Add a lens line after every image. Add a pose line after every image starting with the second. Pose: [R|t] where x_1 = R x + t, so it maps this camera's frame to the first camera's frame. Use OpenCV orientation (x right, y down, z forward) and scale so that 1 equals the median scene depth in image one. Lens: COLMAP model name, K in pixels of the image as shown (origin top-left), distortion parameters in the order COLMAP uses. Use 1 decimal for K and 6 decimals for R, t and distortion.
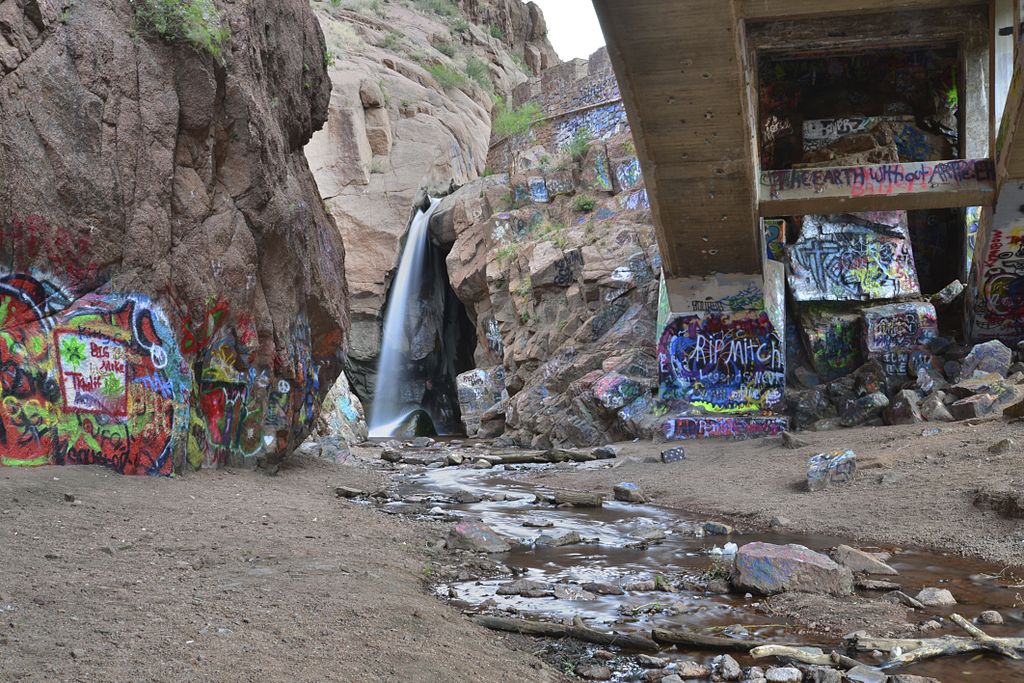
lens RADIAL K [[1086.9, 0, 511.6], [0, 1086.9, 342.9], [0, 0, 1]] dist [-0.056629, 0.000000]
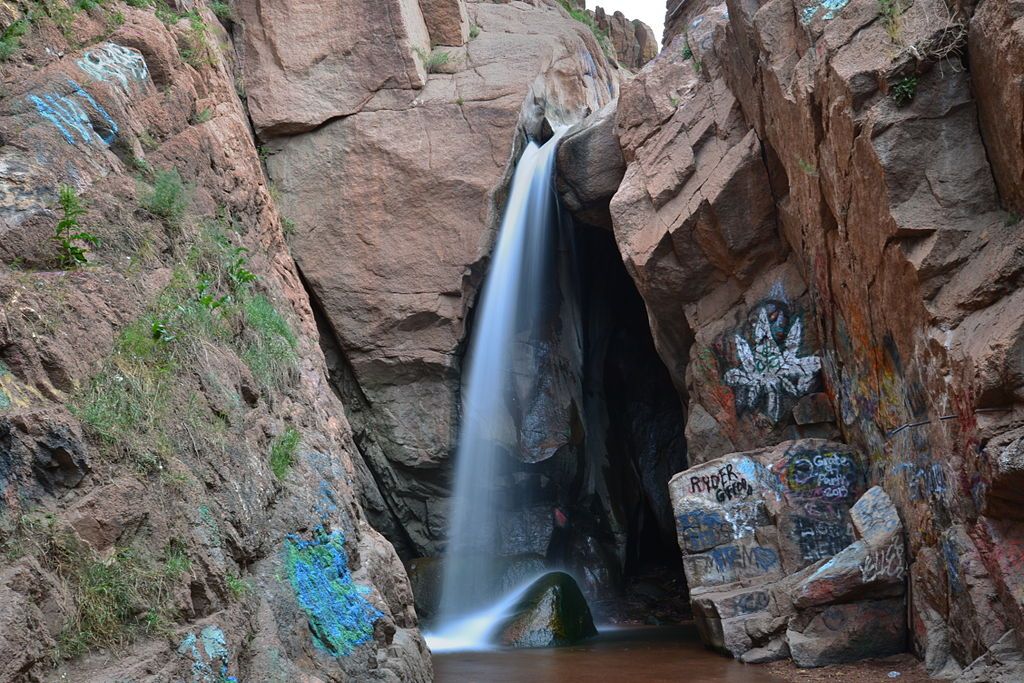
lens RADIAL K [[1086.9, 0, 517.6], [0, 1086.9, 344.2], [0, 0, 1]] dist [-0.056629, 0.000000]
pose [[0.997859, -0.039374, -0.052225, -0.070732], [0.031903, 0.990074, -0.136878, 0.029930], [0.057096, 0.134919, 0.989210, 0.550036]]
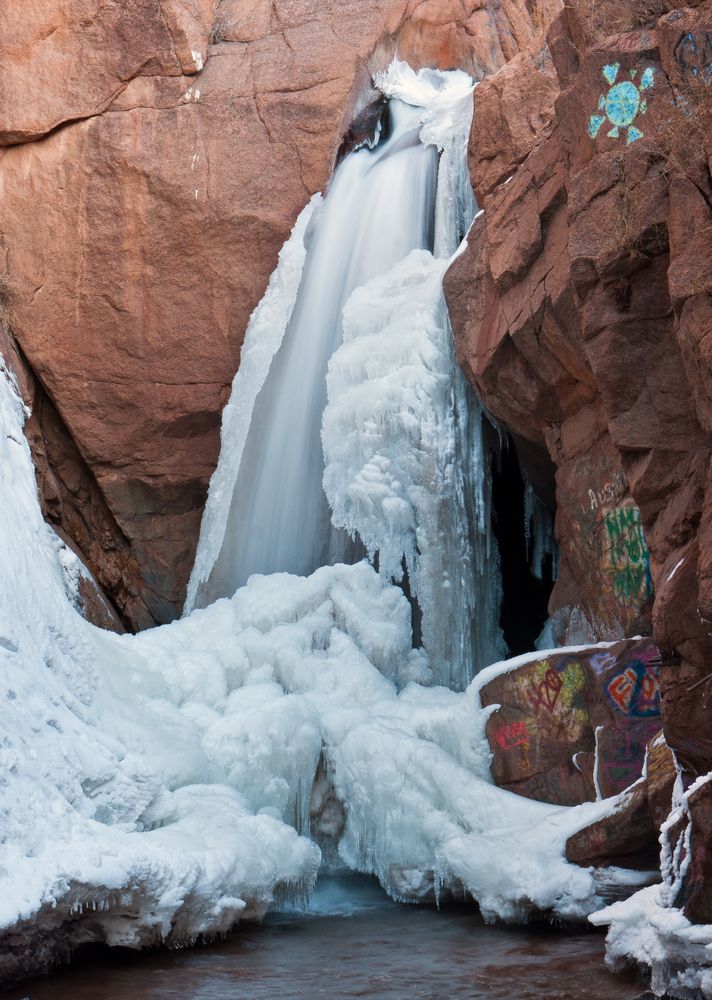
lens RADIAL K [[2143.1, 0, 355.5], [0, 2143.1, 499.6], [0, 0, 1]] dist [-0.138660, 0.000000]
pose [[0.989497, -0.028364, -0.141741, -0.003482], [0.021305, 0.998467, -0.051077, 0.009851], [0.142973, 0.047520, 0.988585, 0.401047]]
